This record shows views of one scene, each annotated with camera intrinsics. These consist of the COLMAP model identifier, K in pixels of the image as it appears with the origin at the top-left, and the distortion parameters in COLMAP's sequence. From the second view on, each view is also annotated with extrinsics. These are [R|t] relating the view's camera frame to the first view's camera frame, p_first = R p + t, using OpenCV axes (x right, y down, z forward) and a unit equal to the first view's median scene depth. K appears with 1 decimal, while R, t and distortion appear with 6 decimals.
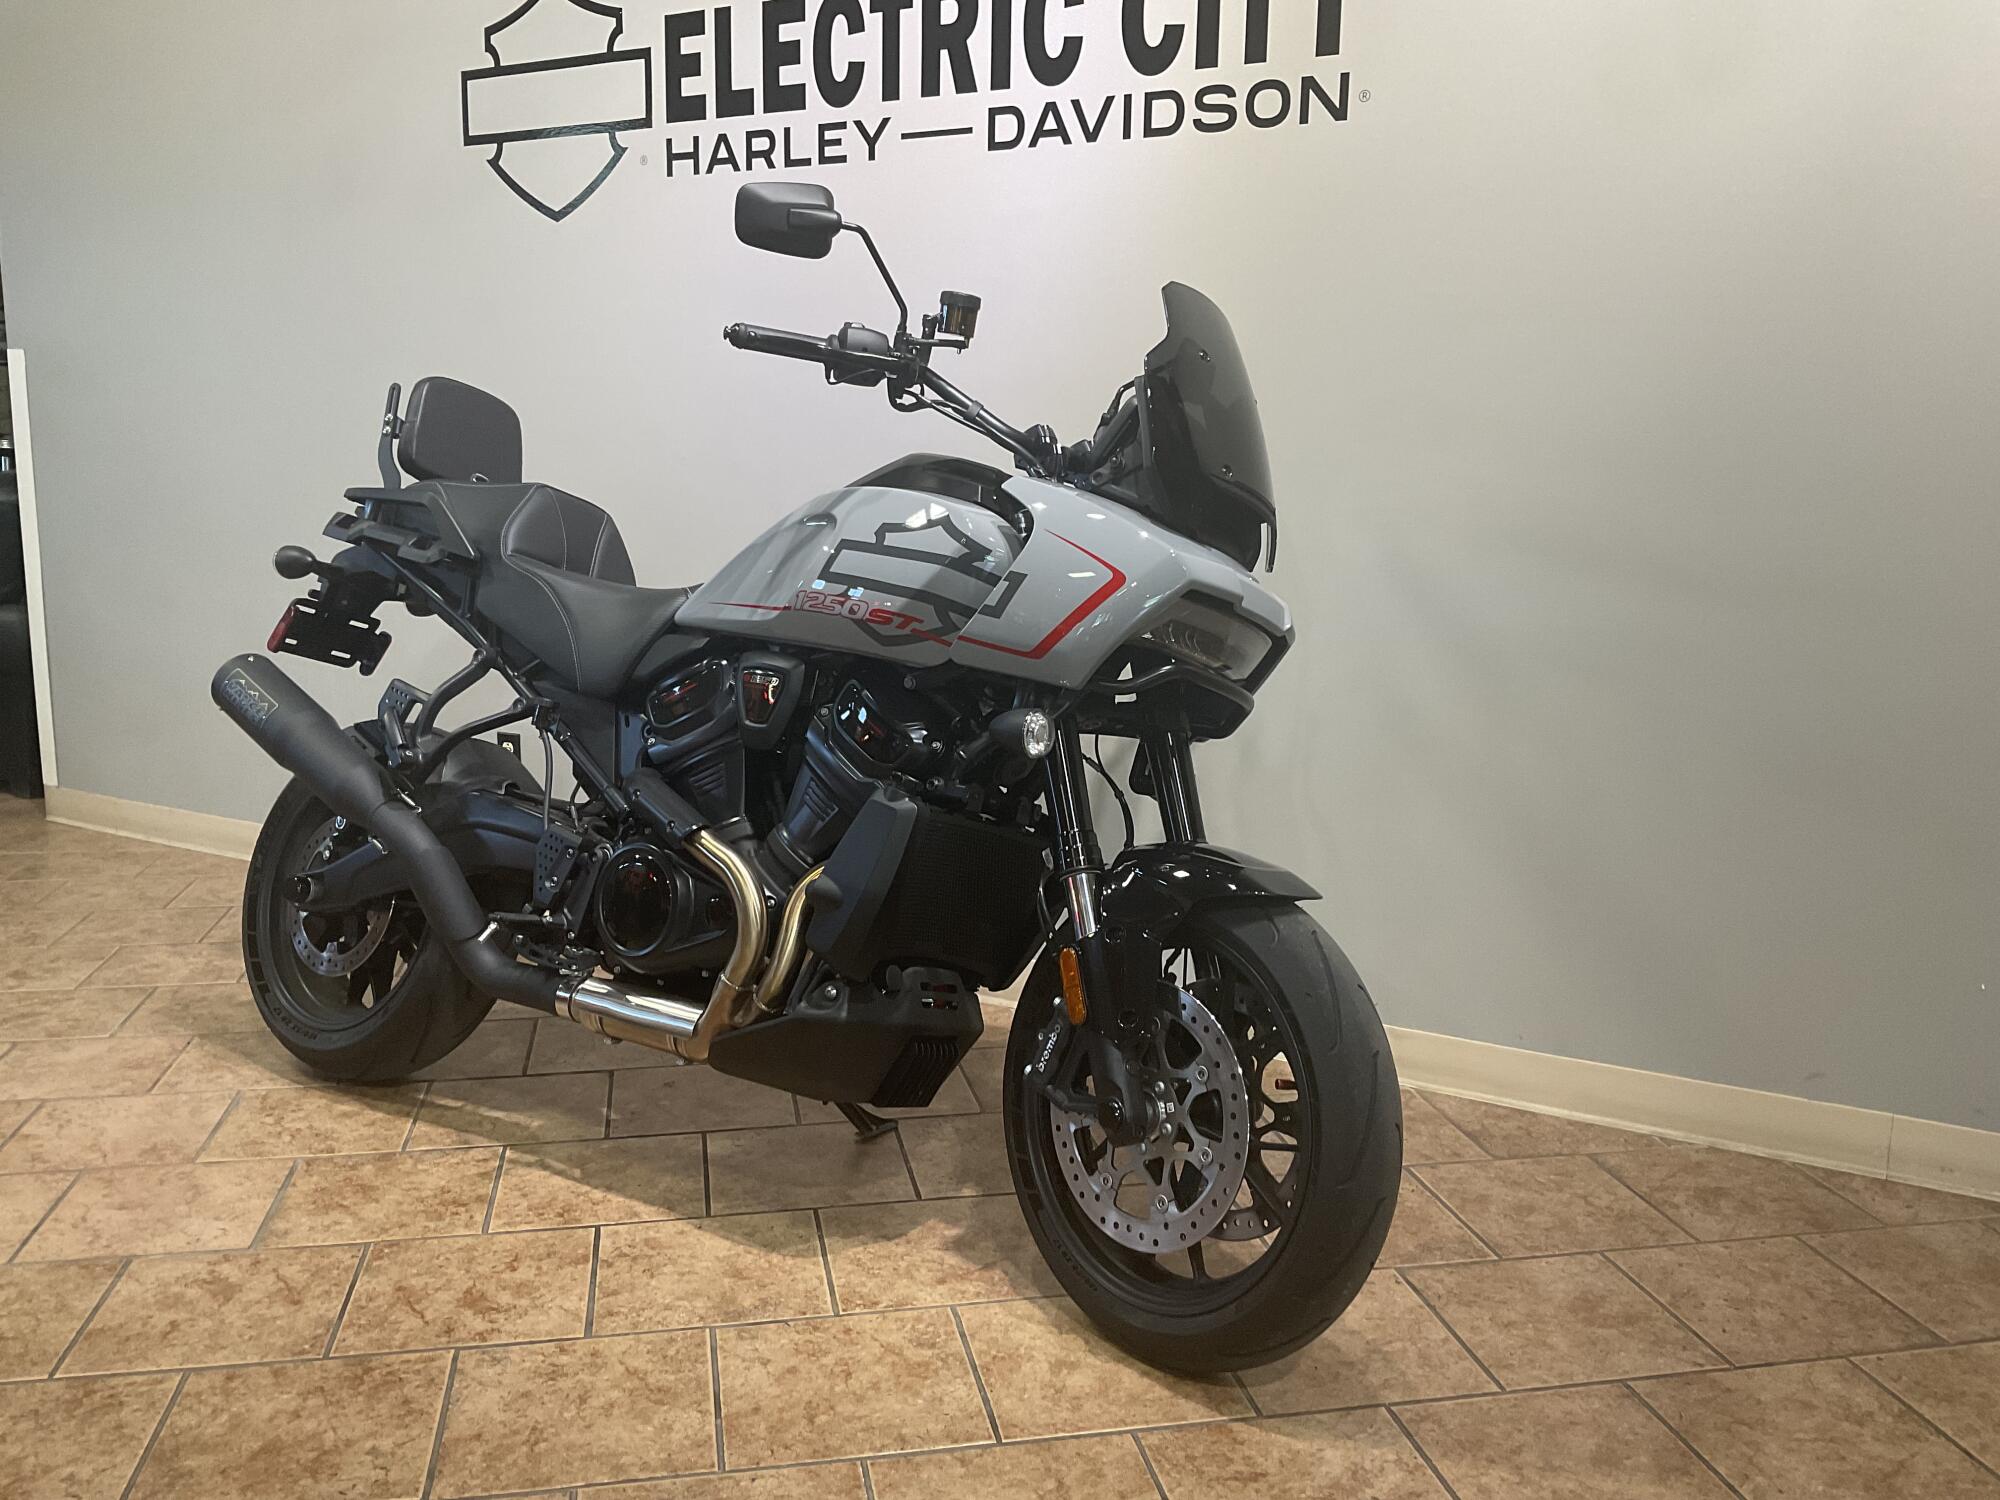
lens RADIAL K [[1644.3, 0, 991.7], [0, 1644.3, 750.8], [0, 0, 1]] dist [0.078976, -0.145521]
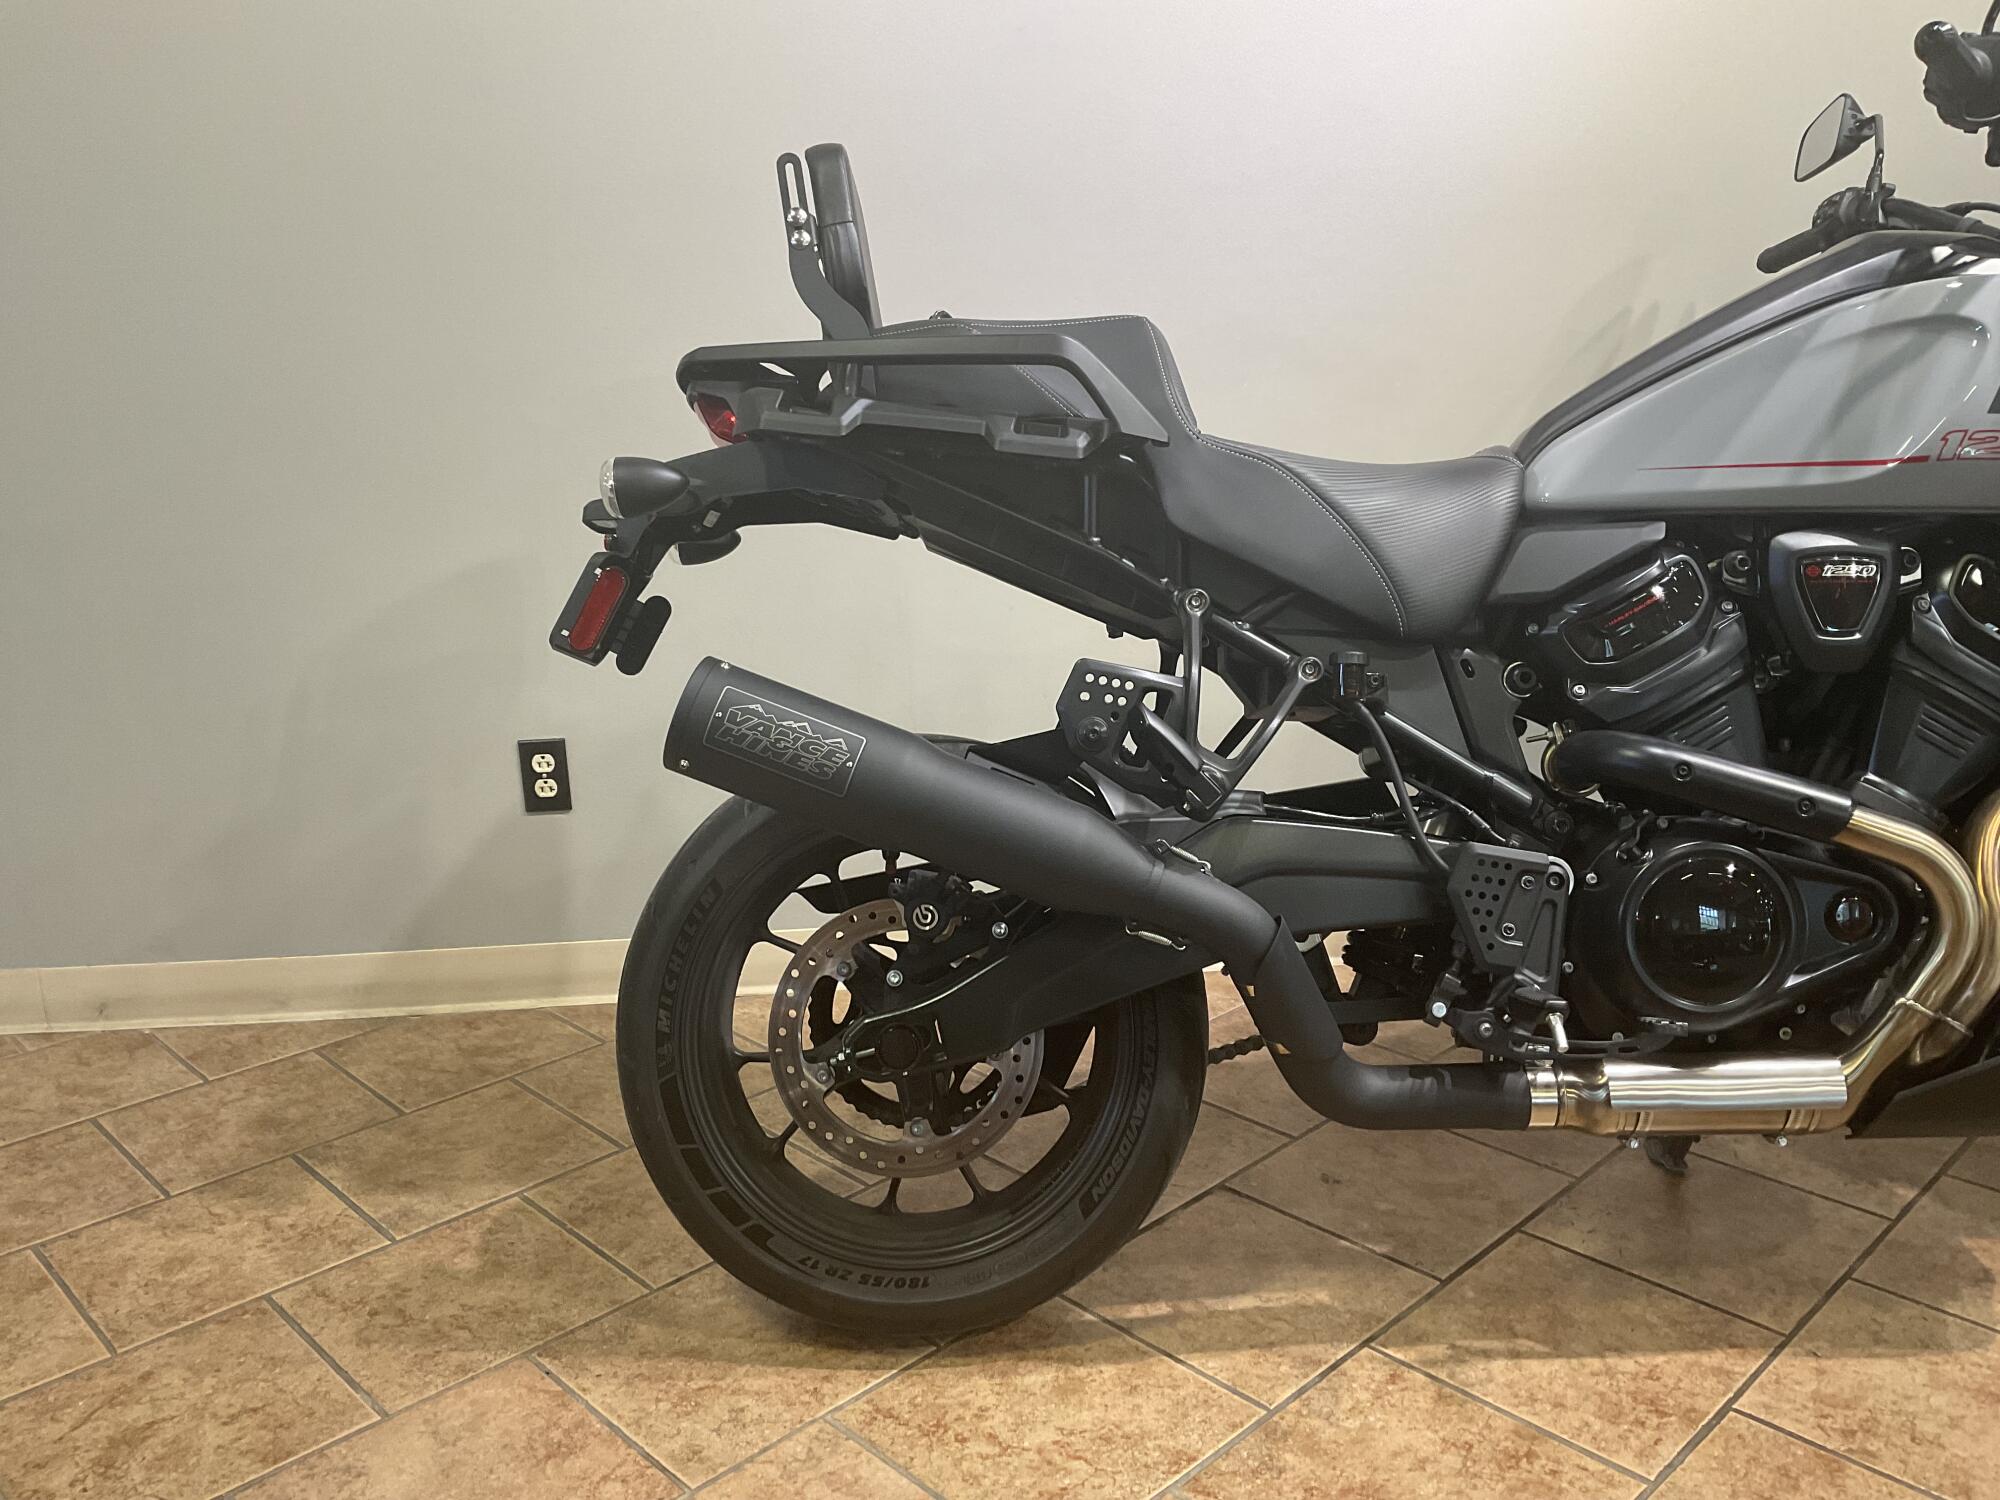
lens RADIAL K [[1644.3, 0, 991.7], [0, 1644.3, 750.8], [0, 0, 1]] dist [0.078976, -0.145521]
pose [[0.838547, -0.175050, 0.515942, -0.807885], [0.134377, 0.984174, 0.115514, -0.097014], [-0.527998, -0.027533, 0.848799, 0.604762]]
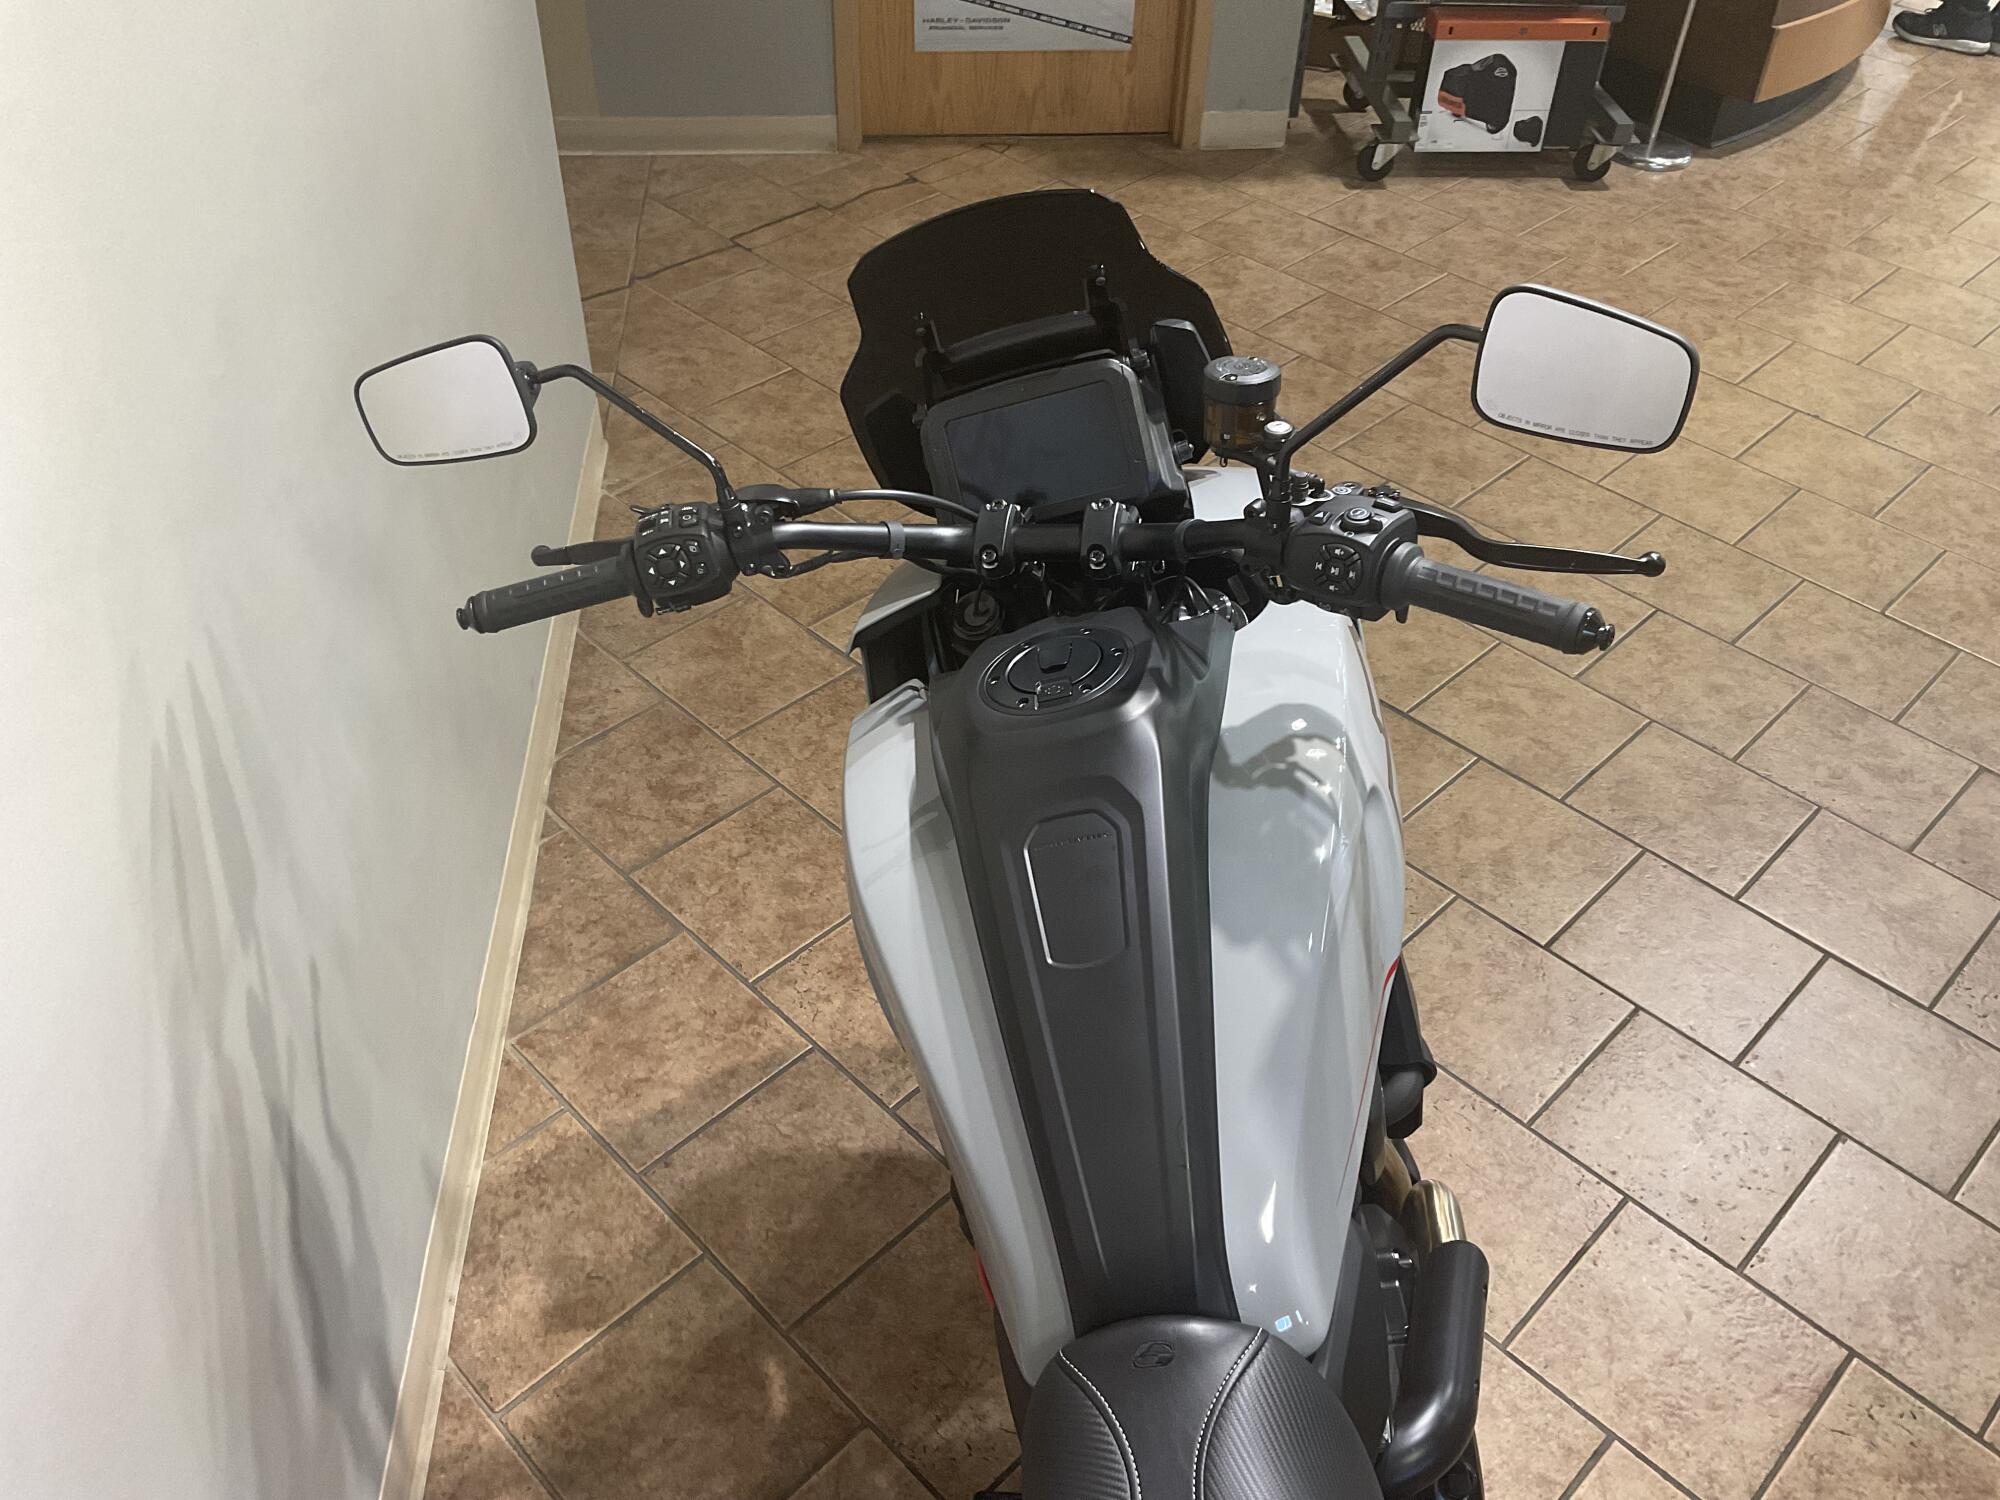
lens RADIAL K [[1687.2, 0, 1000.0], [0, 1687.2, 750.0], [0, 0, 1]] dist [0.064670, -0.109137]
pose [[-0.551385, -0.571124, 0.608105, -0.371994], [0.115973, 0.669371, 0.733820, -0.582056], [-0.826151, 0.475141, -0.302846, 1.244139]]
